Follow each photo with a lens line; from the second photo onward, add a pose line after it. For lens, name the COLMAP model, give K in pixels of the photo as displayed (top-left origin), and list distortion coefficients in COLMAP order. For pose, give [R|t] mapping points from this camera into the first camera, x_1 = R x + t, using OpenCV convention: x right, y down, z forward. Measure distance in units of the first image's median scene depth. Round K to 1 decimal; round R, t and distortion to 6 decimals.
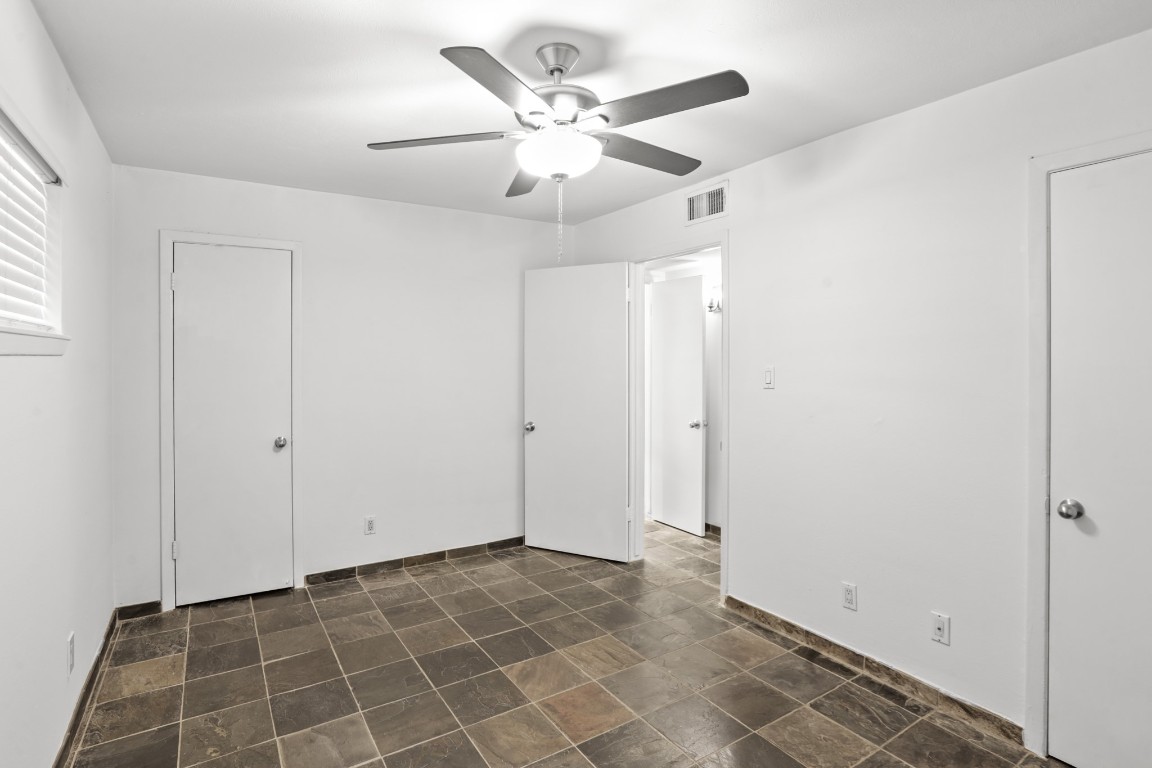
lens RADIAL K [[554.0, 0, 571.5], [0, 554.0, 377.4], [0, 0, 1]] dist [0.000962, 0.000387]
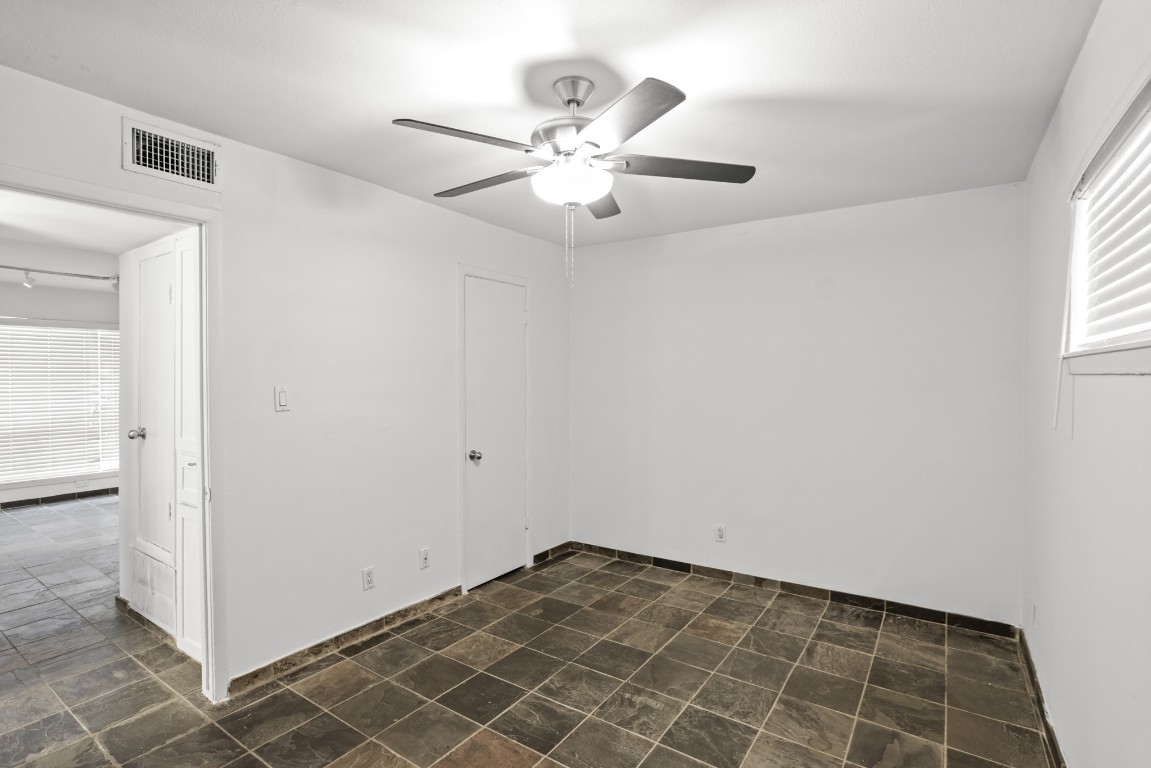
lens RADIAL K [[553.5, 0, 570.5], [0, 553.5, 382.1], [0, 0, 1]] dist [0.000962, 0.000387]
pose [[-0.379170, -0.010059, 0.925272, -0.783284], [0.014472, 0.999754, 0.016799, -0.037027], [-0.925214, 0.019761, -0.378931, 1.089983]]
